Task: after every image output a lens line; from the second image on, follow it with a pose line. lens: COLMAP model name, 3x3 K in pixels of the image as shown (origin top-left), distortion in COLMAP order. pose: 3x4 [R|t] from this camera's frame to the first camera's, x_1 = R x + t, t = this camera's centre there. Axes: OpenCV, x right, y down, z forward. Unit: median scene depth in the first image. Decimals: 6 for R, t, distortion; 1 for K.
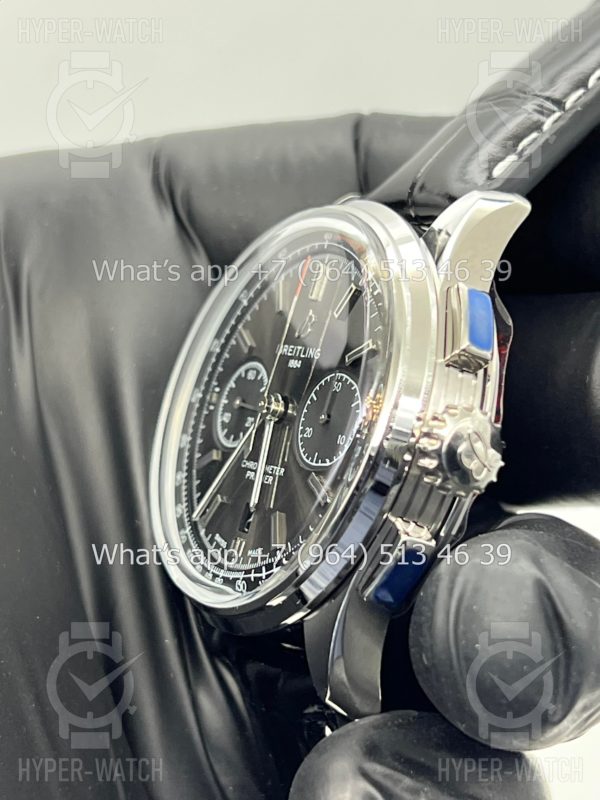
lens RADIAL K [[1972.1, 0, 300.0], [0, 1972.1, 400.0], [0, 0, 1]] dist [0.423306, -7.161803]
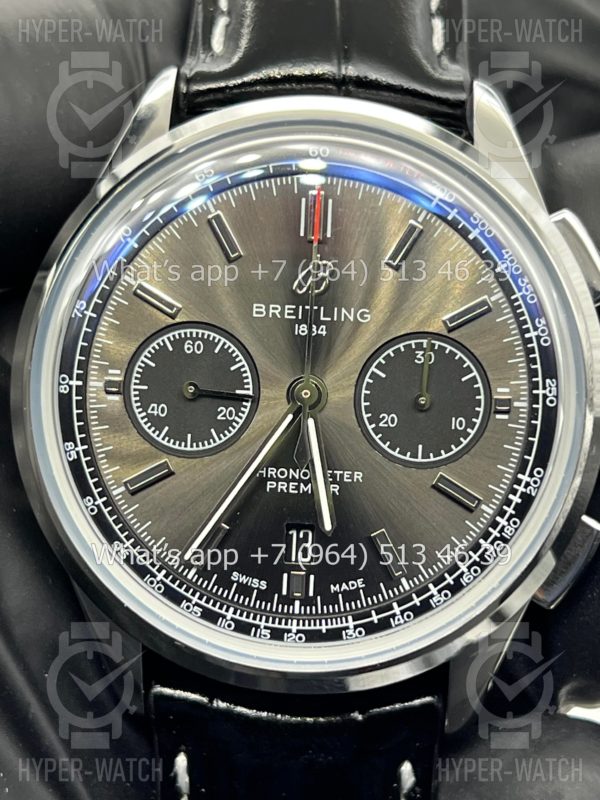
lens RADIAL K [[1972.1, 0, 300.0], [0, 1972.1, 400.0], [0, 0, 1]] dist [0.423306, -7.161803]
pose [[0.527600, -0.251689, 0.811351, -0.617789], [0.042015, 0.961663, 0.270996, -0.195406], [-0.848453, -0.108889, 0.517948, 0.608353]]
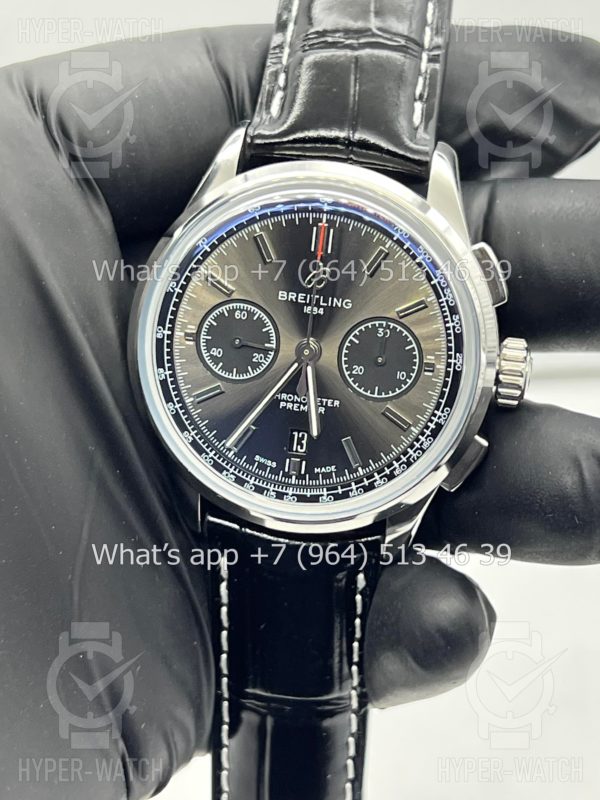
lens RADIAL K [[1972.1, 0, 300.0], [0, 1972.1, 400.0], [0, 0, 1]] dist [0.423306, -7.161803]
pose [[0.612300, -0.319197, 0.723327, -0.889646], [0.002154, 0.915549, 0.402200, -0.449266], [-0.790623, -0.244709, 0.561278, 0.317343]]
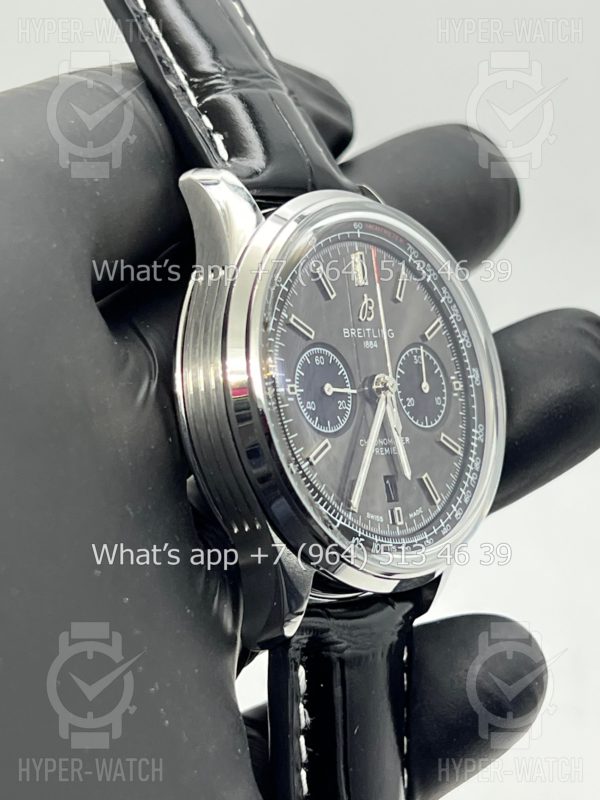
lens RADIAL K [[1972.1, 0, 300.0], [0, 1972.1, 400.0], [0, 0, 1]] dist [0.423306, -7.161803]
pose [[-0.342566, -0.165720, 0.924762, -1.010342], [-0.041380, 0.986026, 0.161370, -0.163494], [-0.938582, 0.017013, -0.344637, 1.410820]]
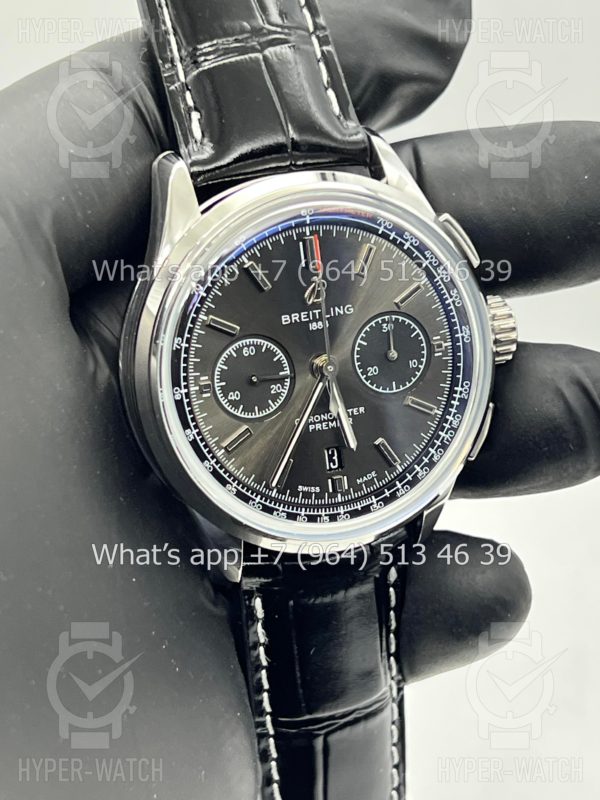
lens RADIAL K [[1972.1, 0, 300.0], [0, 1972.1, 400.0], [0, 0, 1]] dist [0.423306, -7.161803]
pose [[0.144183, -0.473071, 0.869146, -1.033752], [0.086204, 0.880989, 0.465217, -0.520360], [-0.985789, 0.007848, 0.167804, 0.811446]]
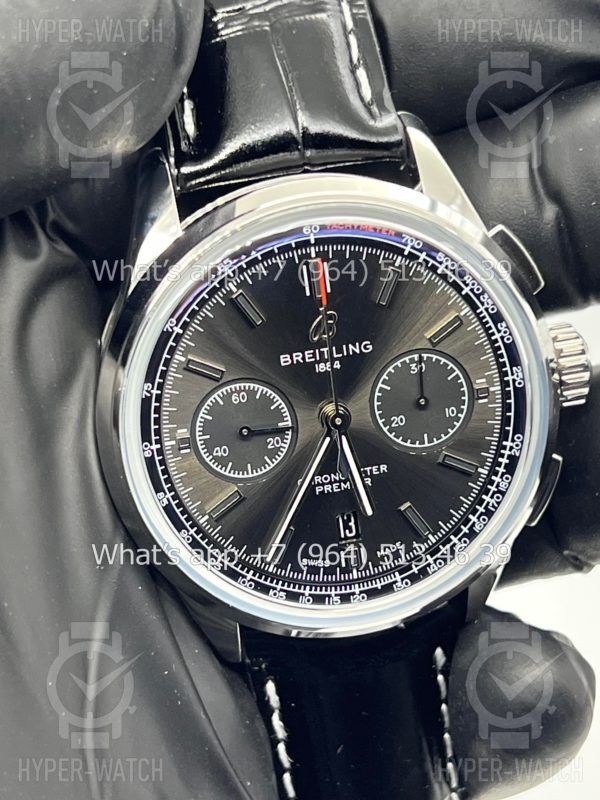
lens RADIAL K [[1972.1, 0, 300.0], [0, 1972.1, 400.0], [0, 0, 1]] dist [0.423306, -7.161803]
pose [[0.300297, -0.534287, 0.790164, -0.761508], [0.149815, 0.844536, 0.514115, -0.492201], [-0.942007, -0.036009, 0.333656, 0.691786]]
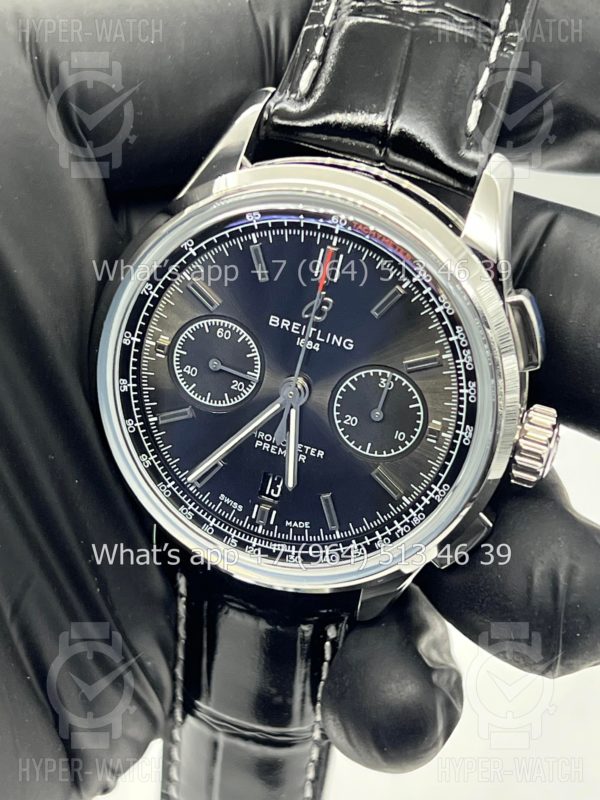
lens RADIAL K [[1972.1, 0, 300.0], [0, 1972.1, 400.0], [0, 0, 1]] dist [0.423306, -7.161803]
pose [[0.718822, -0.350008, 0.600658, -0.618018], [-0.084167, 0.813843, 0.574957, -0.571571], [-0.690081, -0.463847, 0.555549, 0.427484]]
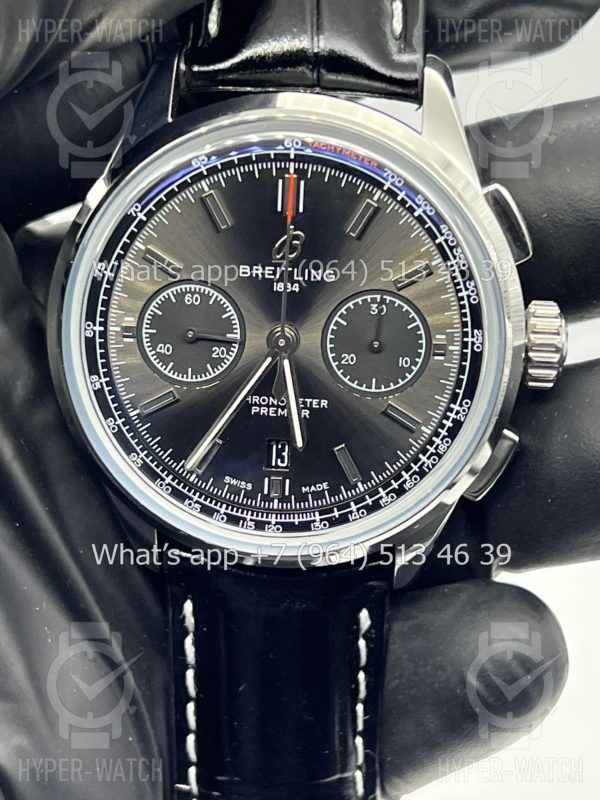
lens RADIAL K [[1972.1, 0, 300.0], [0, 1972.1, 400.0], [0, 0, 1]] dist [0.423306, -7.161803]
pose [[0.545240, -0.413295, 0.729315, -0.697565], [0.048093, 0.884003, 0.465001, -0.402386], [-0.836899, -0.218462, 0.501871, 0.512424]]
